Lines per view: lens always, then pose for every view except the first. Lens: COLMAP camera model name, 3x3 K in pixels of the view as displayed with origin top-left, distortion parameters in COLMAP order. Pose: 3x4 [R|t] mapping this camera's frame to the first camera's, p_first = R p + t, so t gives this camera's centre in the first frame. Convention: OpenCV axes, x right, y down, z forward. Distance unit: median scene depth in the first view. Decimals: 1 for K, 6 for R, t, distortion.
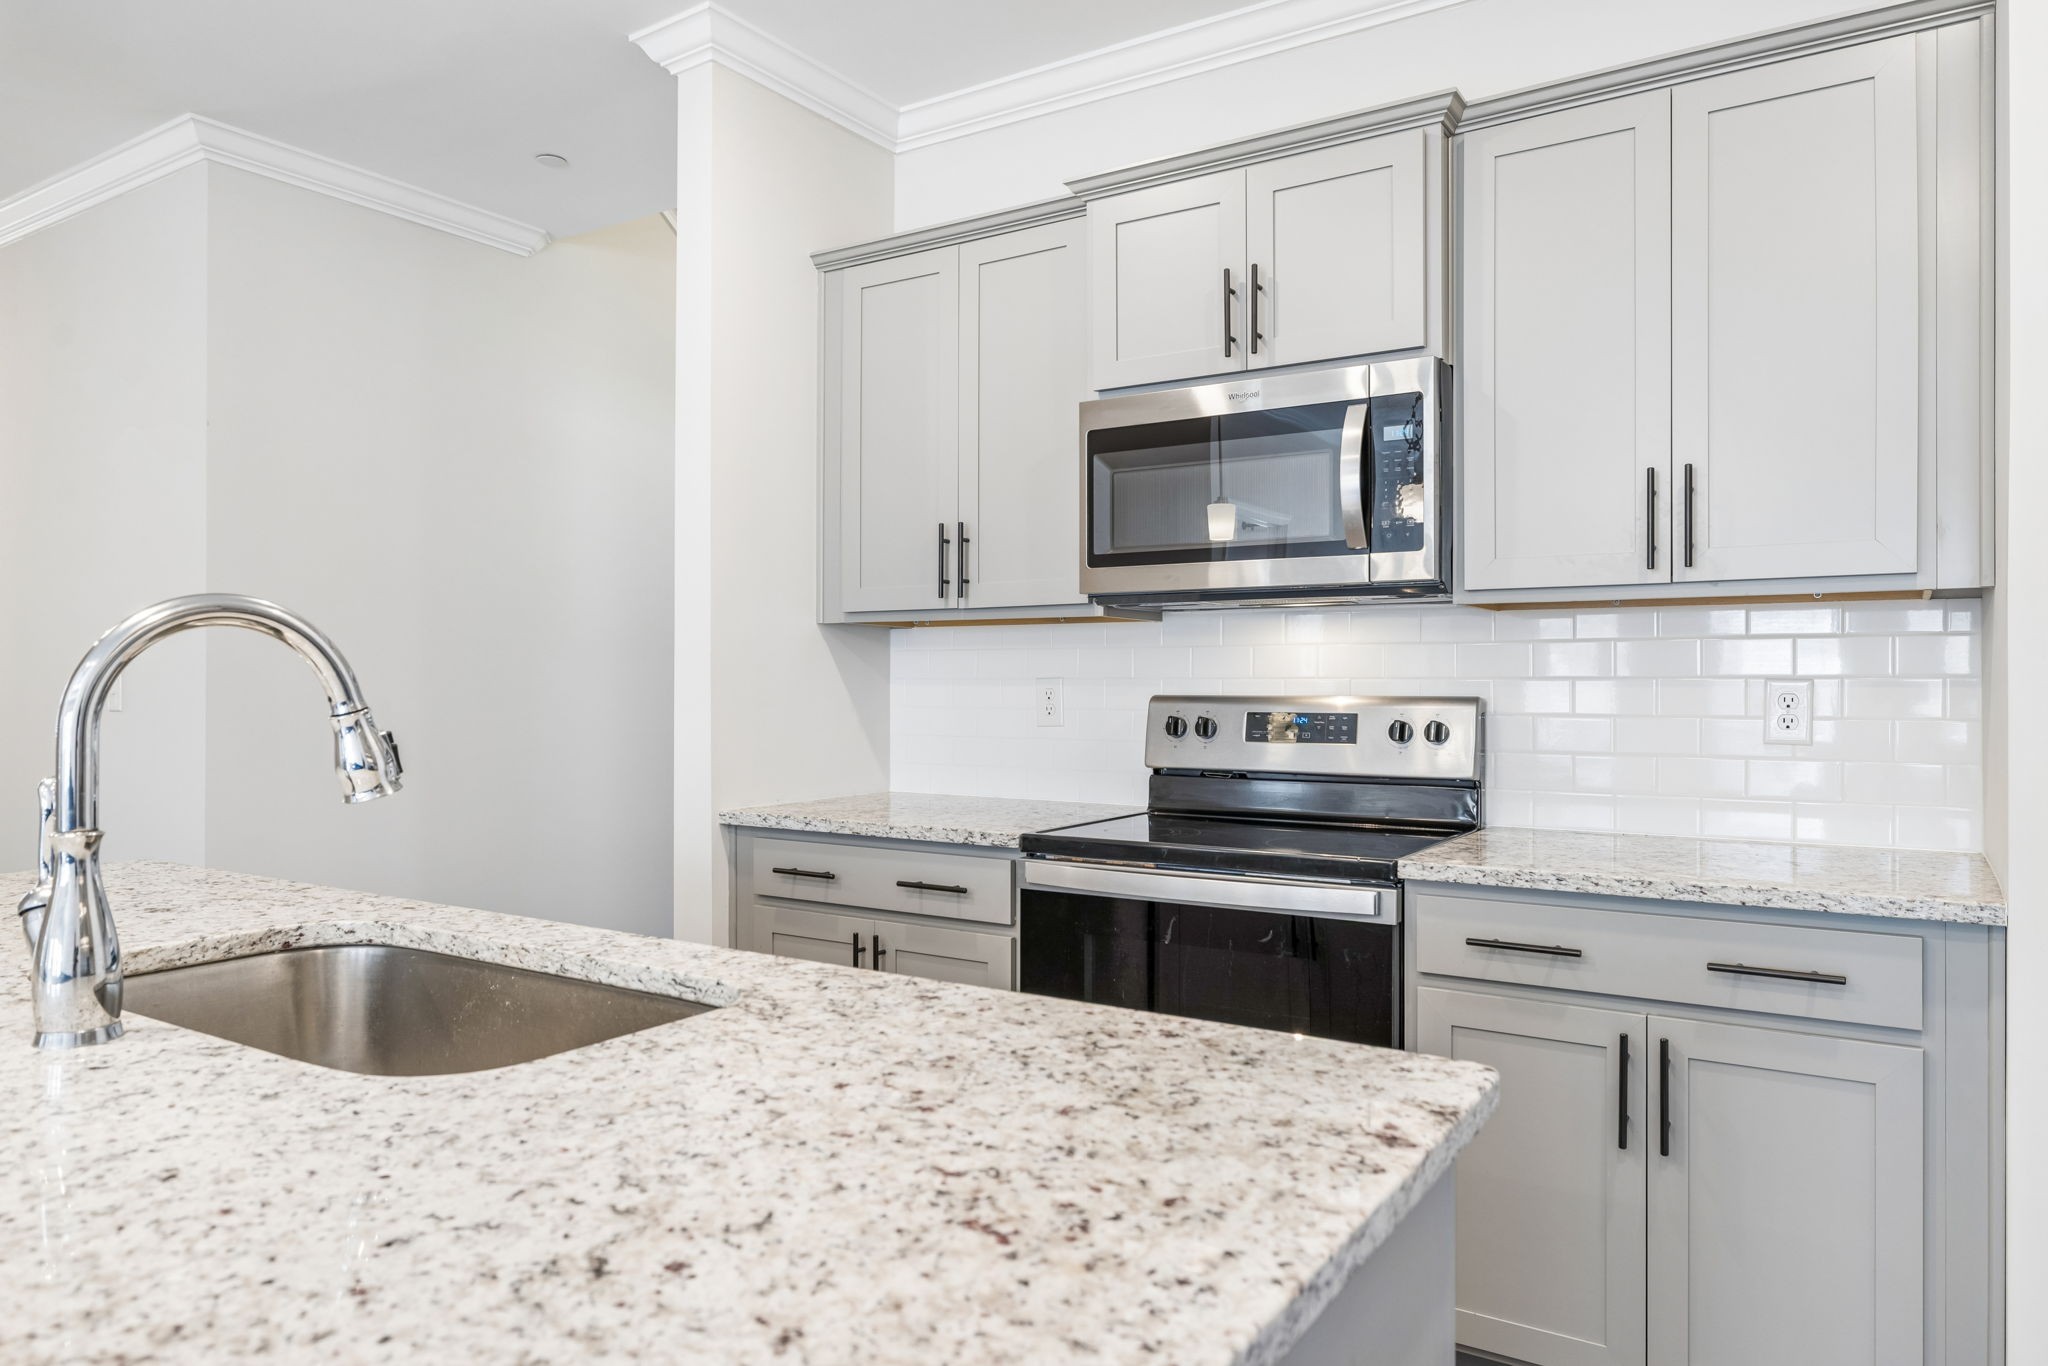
lens RADIAL K [[1334.9, 0, 1020.2], [0, 1334.9, 680.7], [0, 0, 1]] dist [-0.005113, 0.004261]
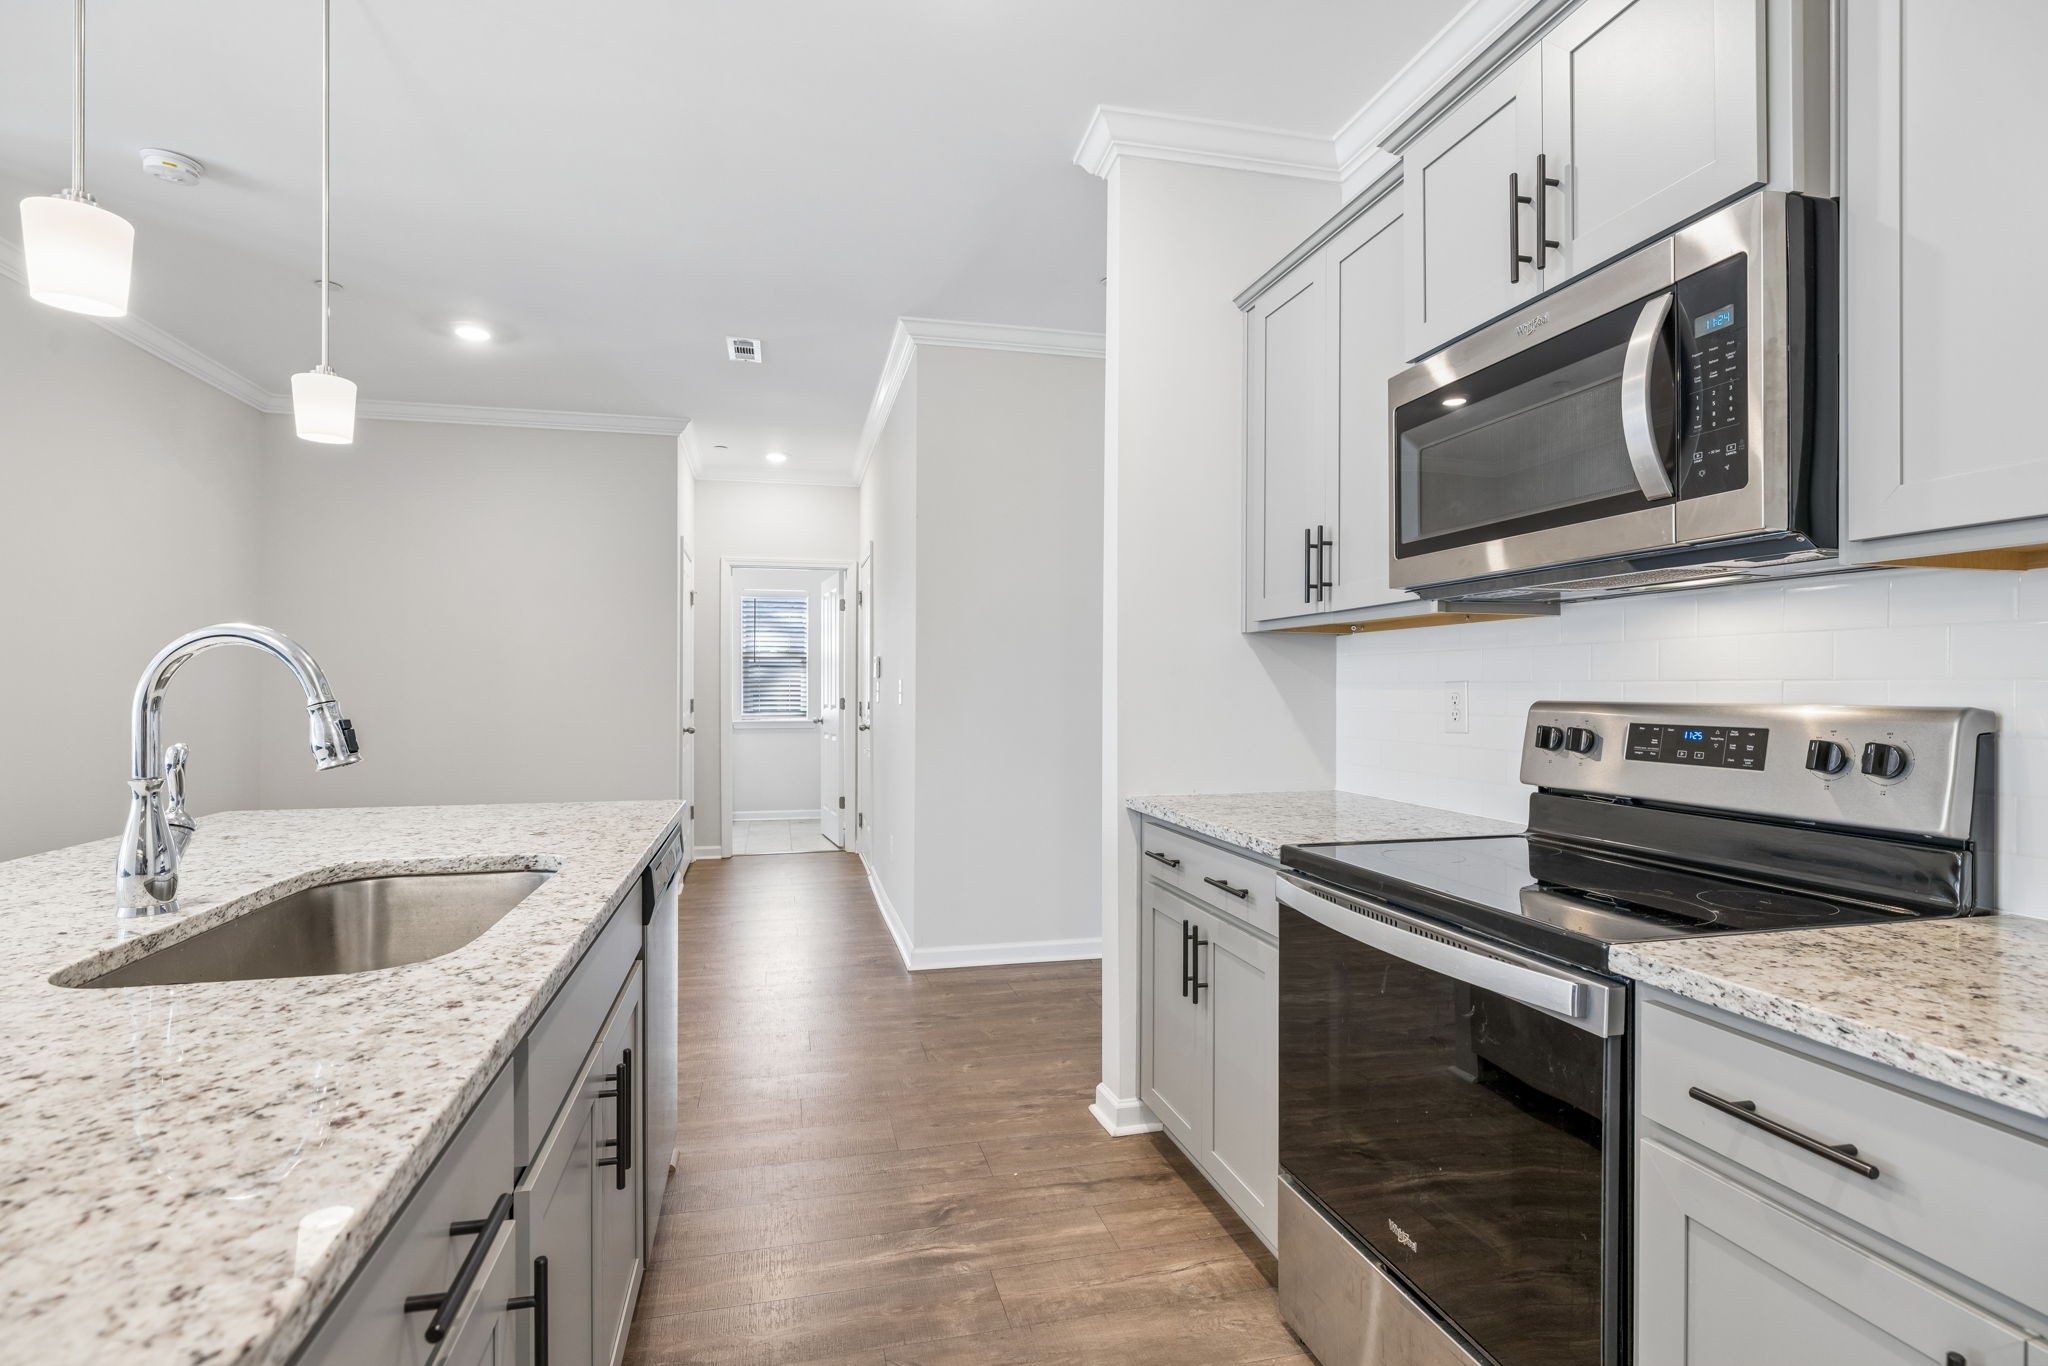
lens RADIAL K [[981.8, 0, 1018.8], [0, 981.8, 690.5], [0, 0, 1]] dist [-0.002473, 0.000682]
pose [[0.729908, 0.002526, -0.683540, 0.349813], [-0.000302, 0.999994, 0.003373, 0.002507], [0.683545, -0.002255, 0.729905, 0.368000]]
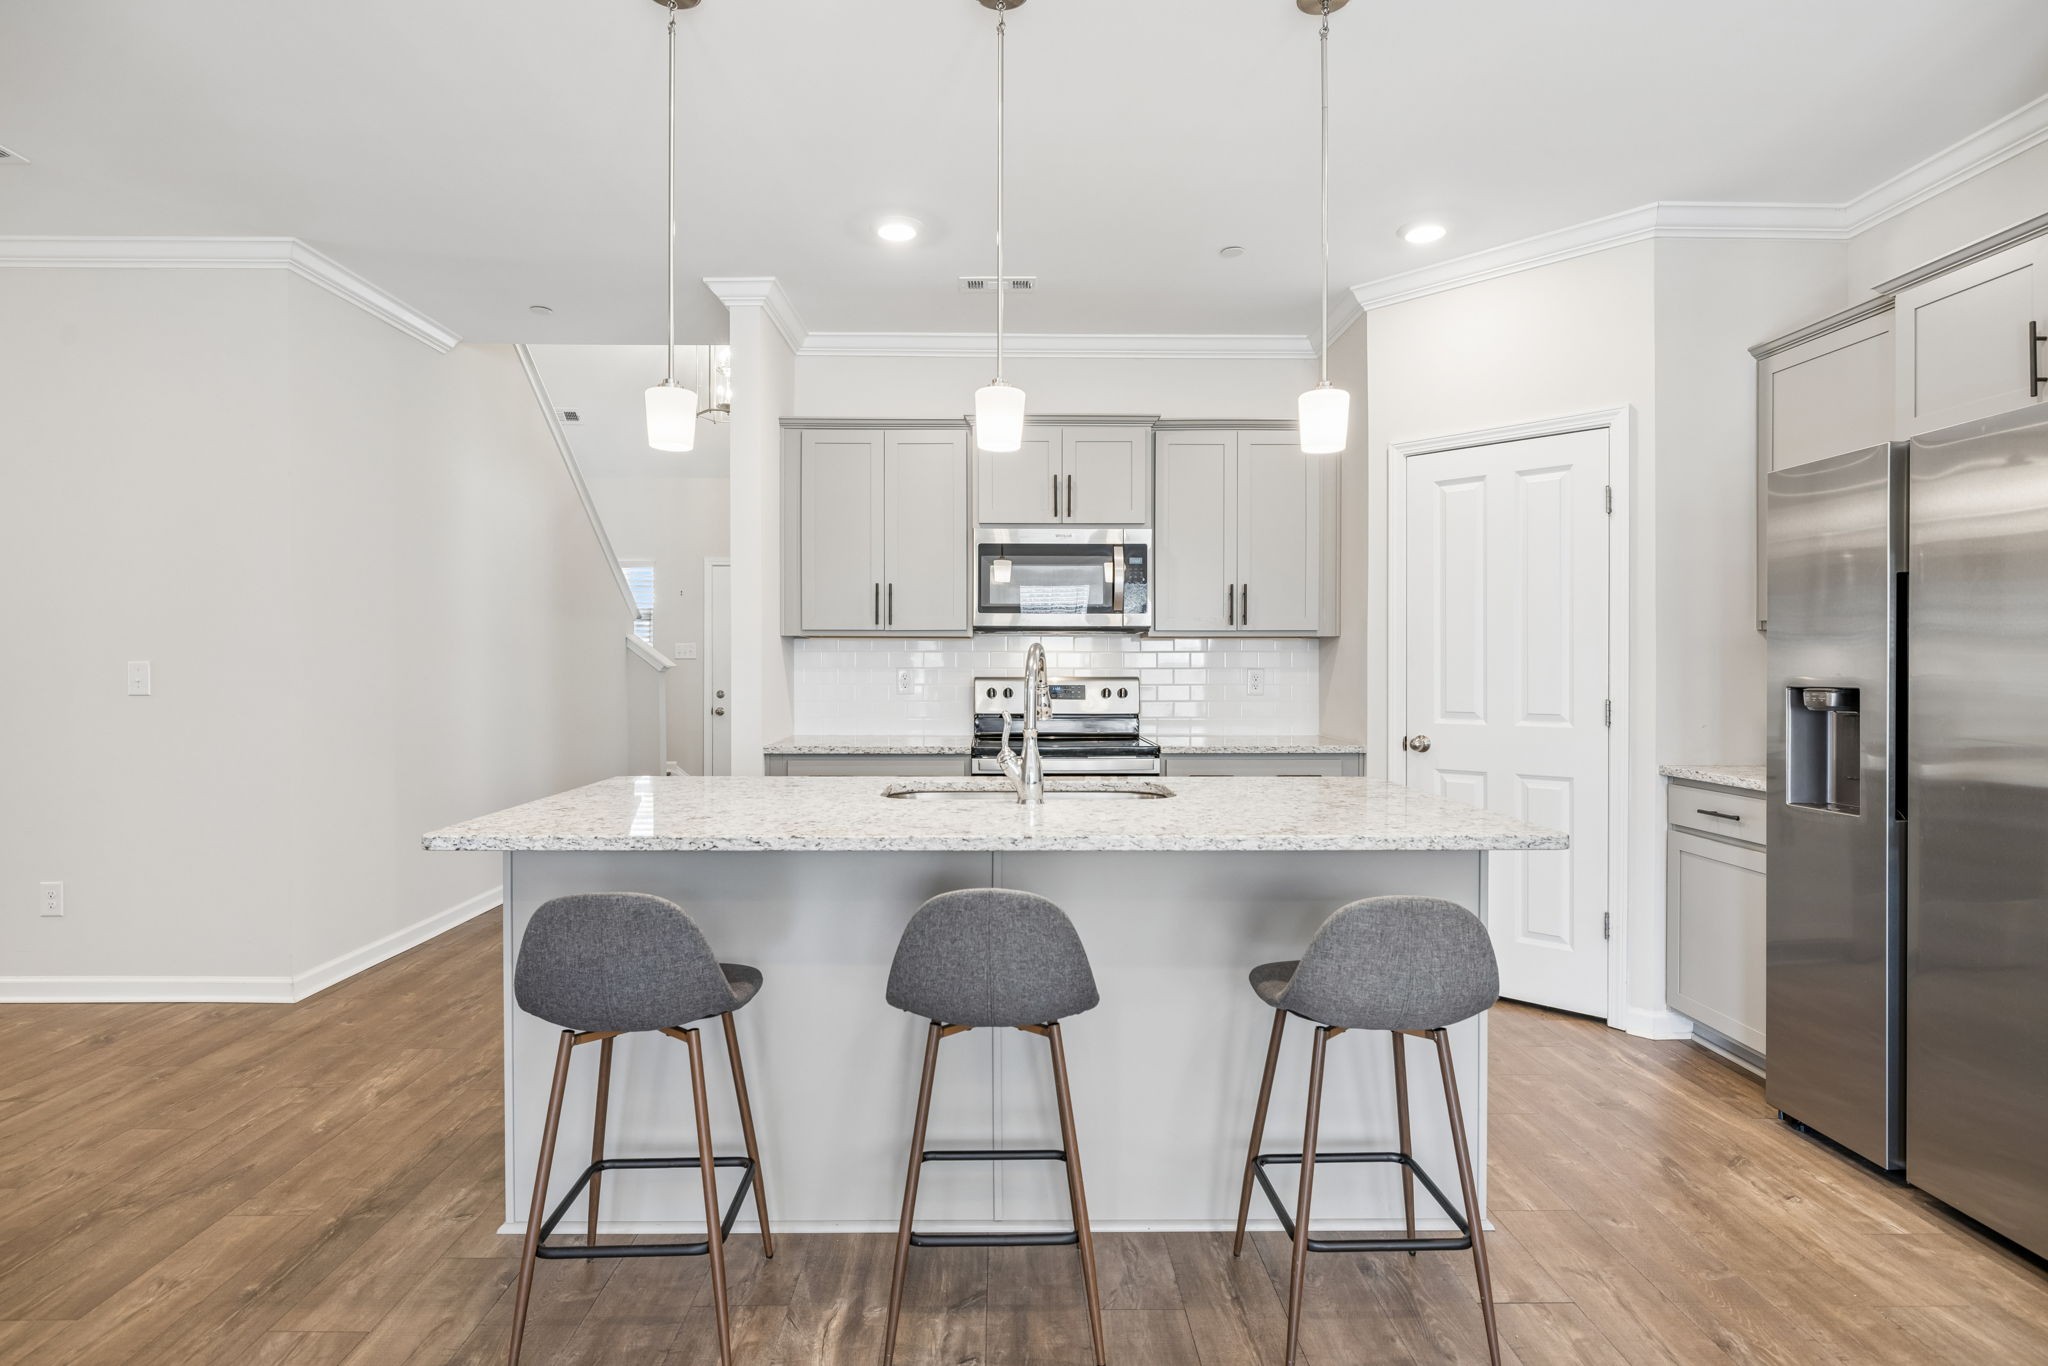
lens RADIAL K [[1022.7, 0, 1004.9], [0, 1022.7, 689.1], [0, 0, 1]] dist [-0.004125, -0.000563]
pose [[0.834431, -0.013481, 0.550948, -0.824345], [-0.000373, 0.999687, 0.025025, -0.010433], [-0.551113, -0.021087, 0.834164, -0.319206]]
